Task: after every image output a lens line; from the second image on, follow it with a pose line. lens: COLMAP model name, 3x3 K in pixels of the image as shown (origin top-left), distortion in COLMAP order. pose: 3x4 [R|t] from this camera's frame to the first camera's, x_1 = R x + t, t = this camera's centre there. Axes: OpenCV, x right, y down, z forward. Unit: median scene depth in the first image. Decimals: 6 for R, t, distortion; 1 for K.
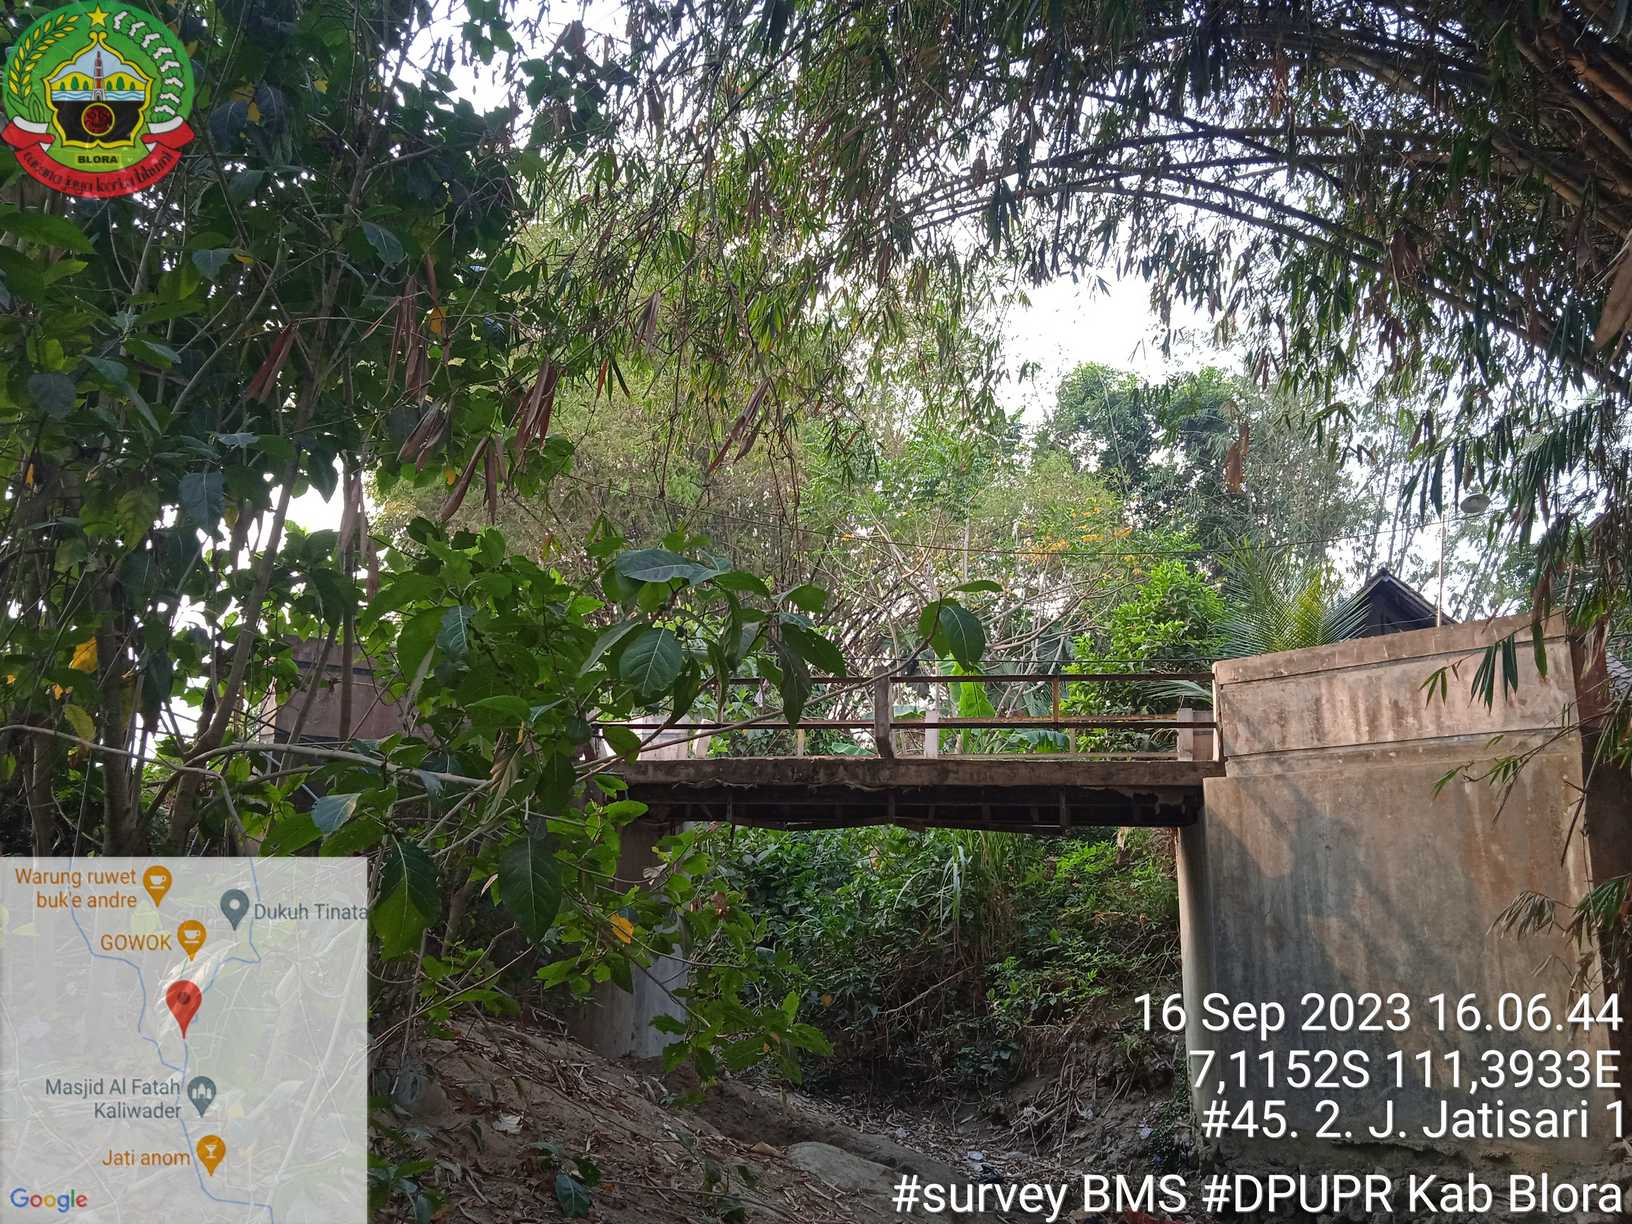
lens RADIAL K [[1344.6, 0, 816.0], [0, 1344.6, 617.5], [0, 0, 1]] dist [0.062989, -0.073752]
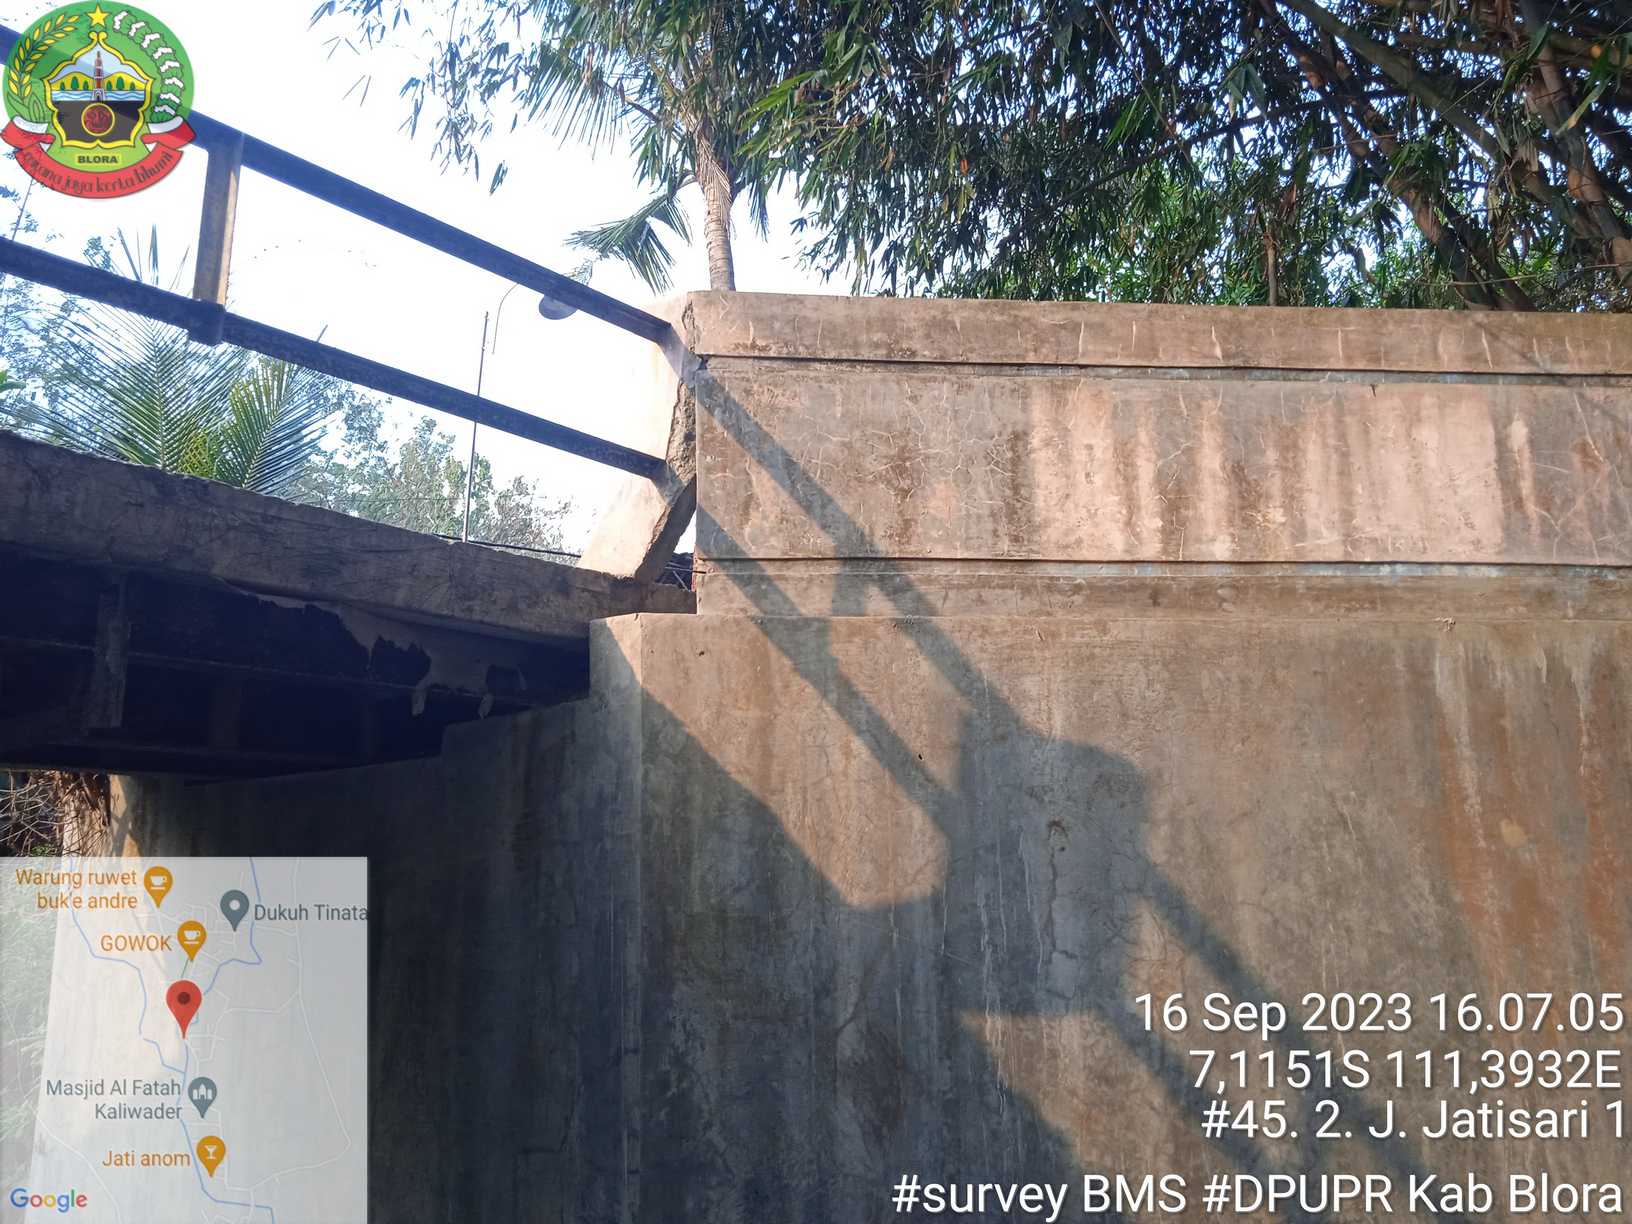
lens RADIAL K [[1344.6, 0, 816.0], [0, 1344.6, 617.5], [0, 0, 1]] dist [0.062989, -0.073752]
pose [[0.463704, 0.161445, 0.871157, 0.017249], [-0.151159, 0.983258, -0.101760, 0.107793], [-0.873000, -0.084496, 0.480345, 0.592770]]
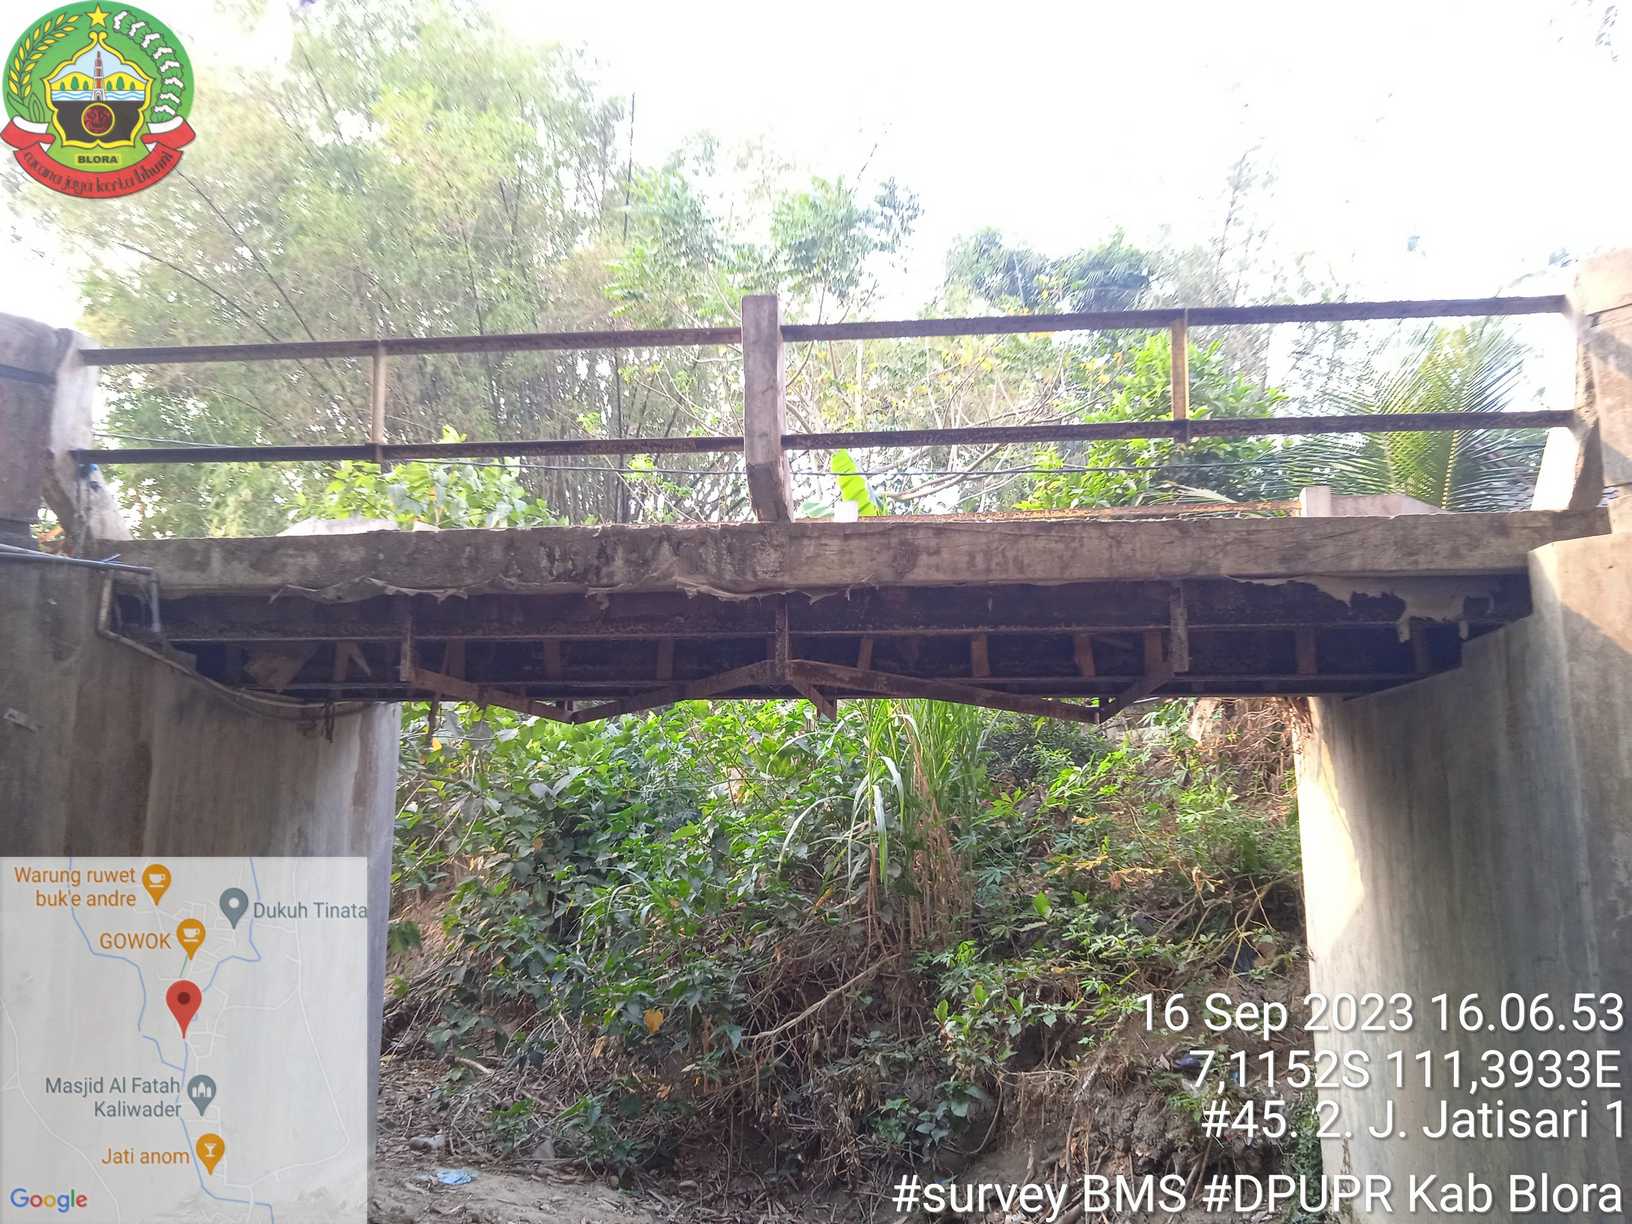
lens RADIAL K [[1344.6, 0, 816.0], [0, 1344.6, 617.5], [0, 0, 1]] dist [0.062989, -0.073752]
pose [[0.994412, 0.000804, 0.105562, 0.017006], [-0.004876, 0.999254, 0.038315, 0.093230], [-0.105452, -0.038616, 0.993674, 0.452095]]
